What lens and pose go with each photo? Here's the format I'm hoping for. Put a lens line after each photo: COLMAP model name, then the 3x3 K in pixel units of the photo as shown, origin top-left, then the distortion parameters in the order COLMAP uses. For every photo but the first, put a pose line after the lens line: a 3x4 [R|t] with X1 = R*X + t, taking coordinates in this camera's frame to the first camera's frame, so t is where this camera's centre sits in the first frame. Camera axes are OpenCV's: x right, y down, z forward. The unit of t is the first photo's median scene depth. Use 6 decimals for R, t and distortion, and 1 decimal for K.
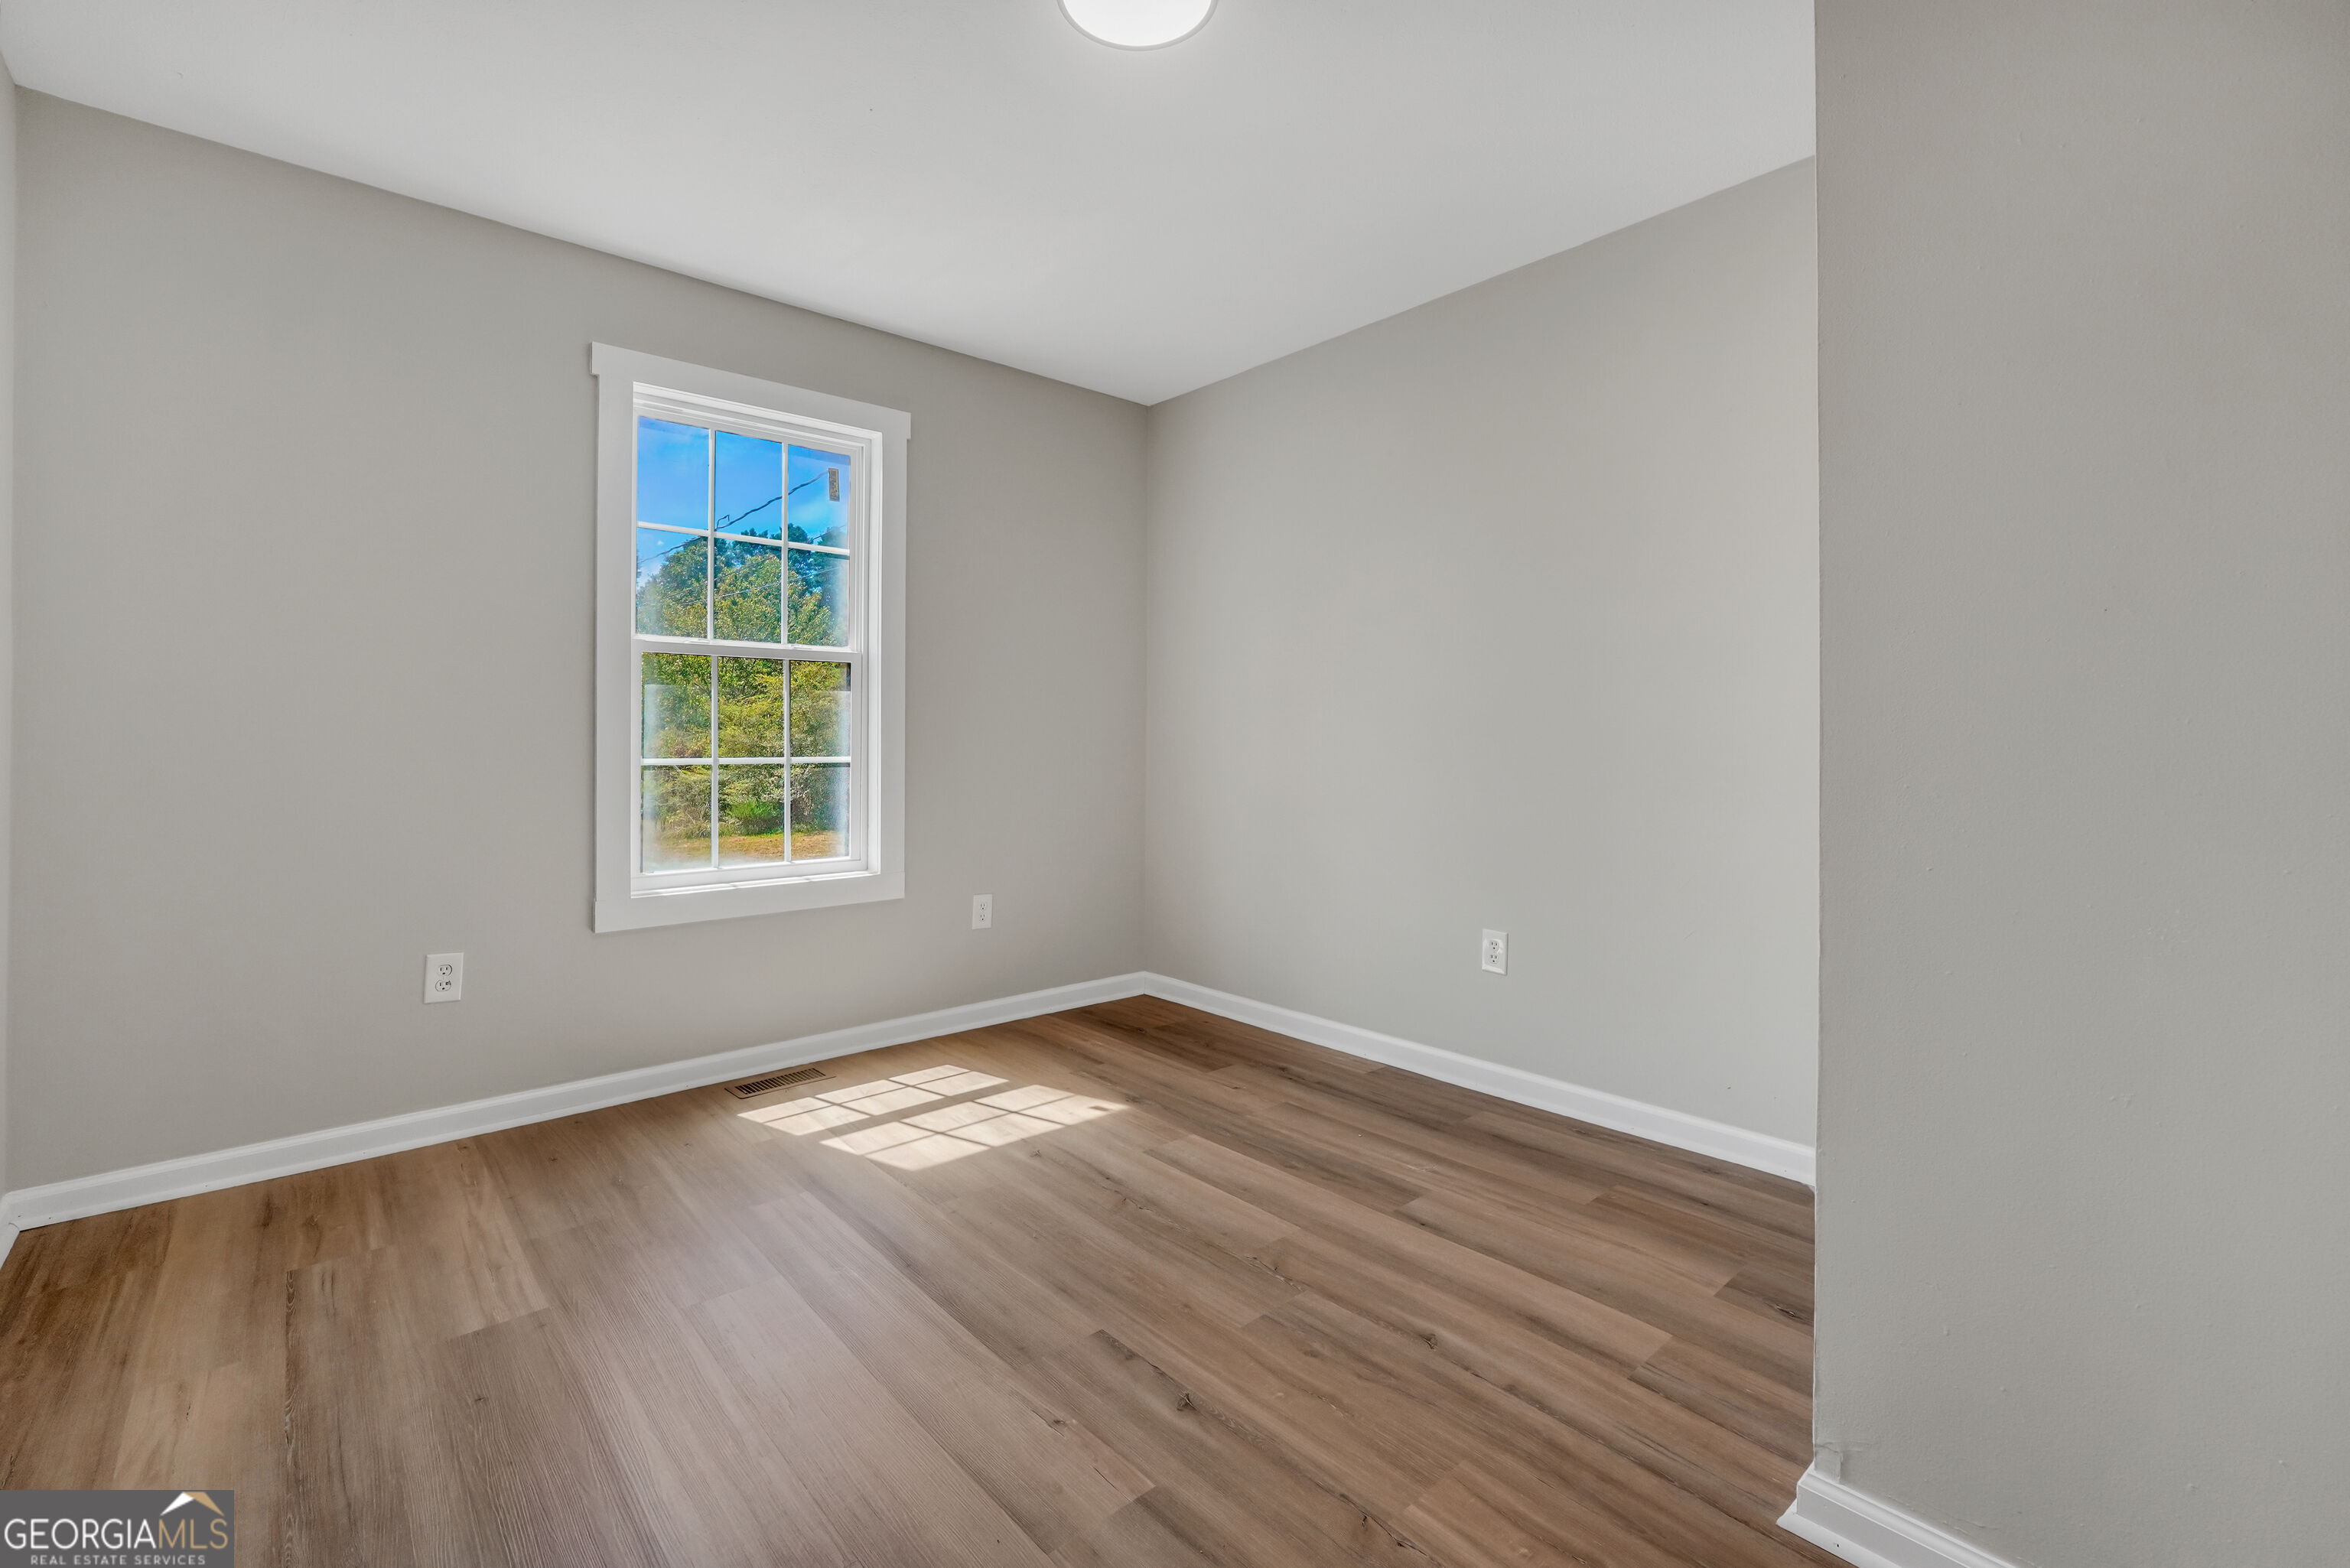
lens RADIAL K [[996.4, 0, 1160.6], [0, 996.4, 764.9], [0, 0, 1]] dist [-0.013488, -0.000250]
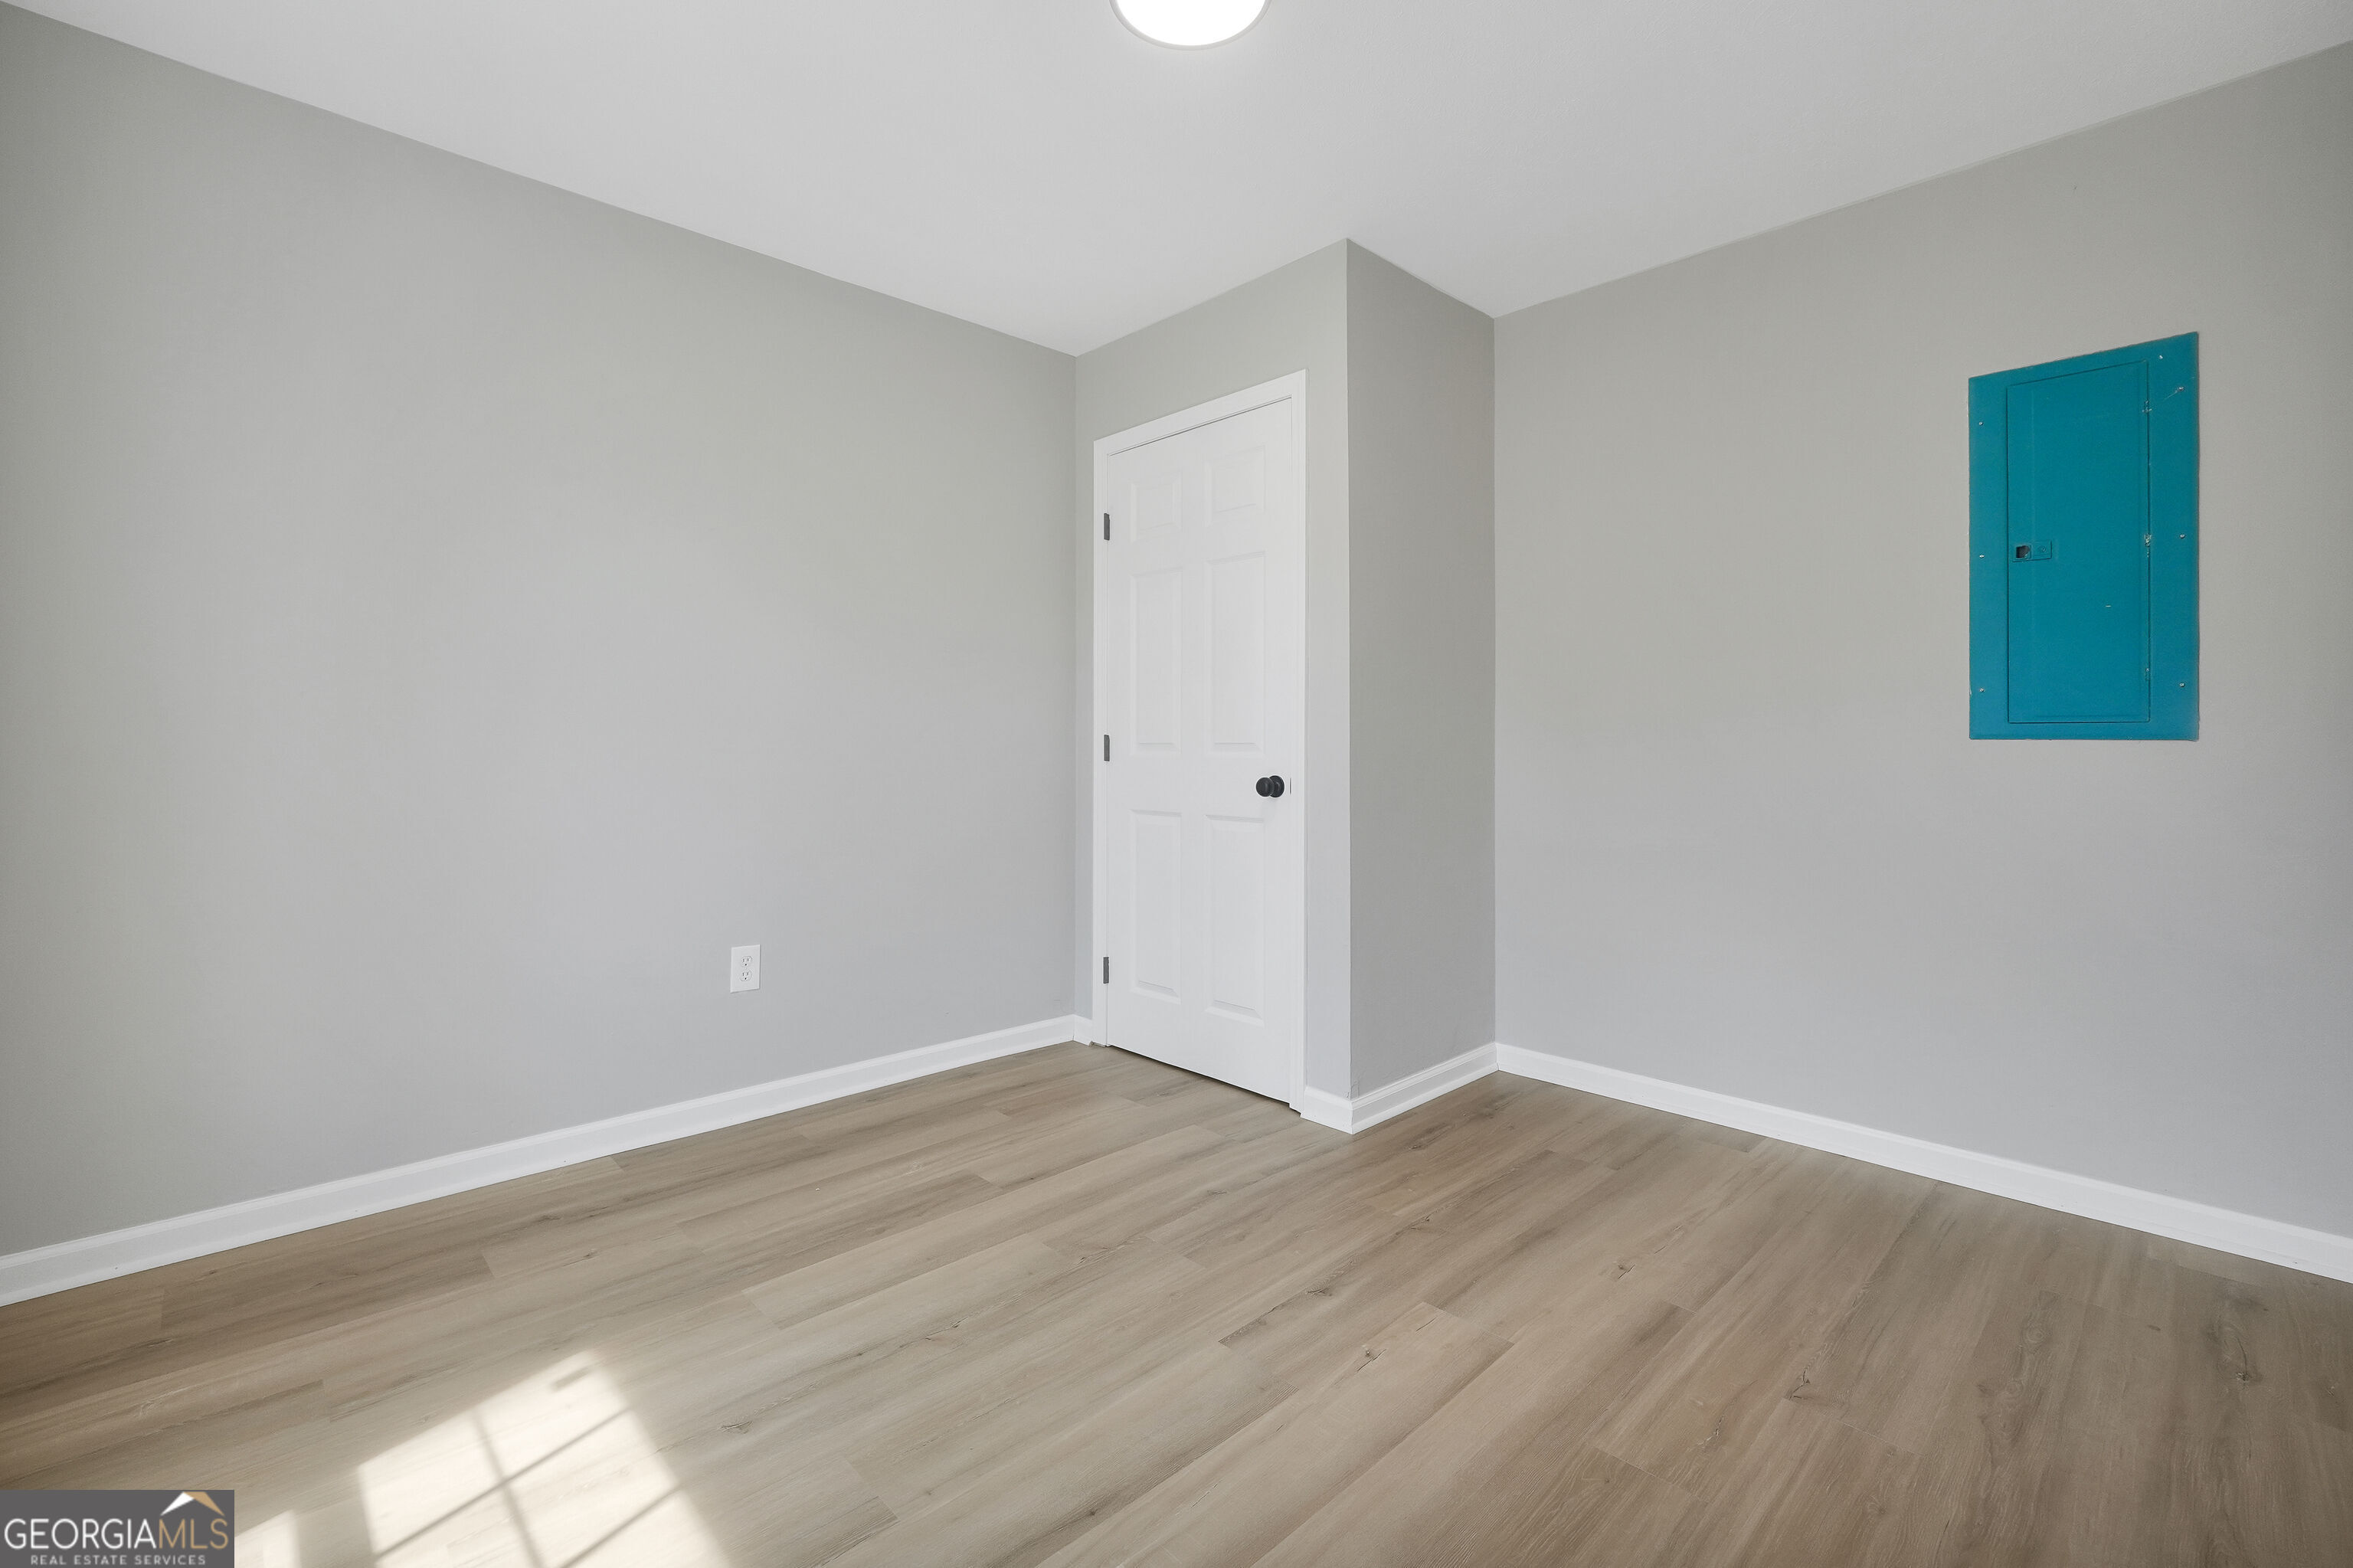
lens RADIAL K [[1000.1, 0, 1161.7], [0, 1000.1, 771.1], [0, 0, 1]] dist [0.001552, 0.000339]
pose [[-0.033806, -0.024878, 0.999119, -0.789126], [0.015112, 0.999563, 0.025400, -0.019342], [-0.999314, 0.015957, -0.033416, 0.820227]]
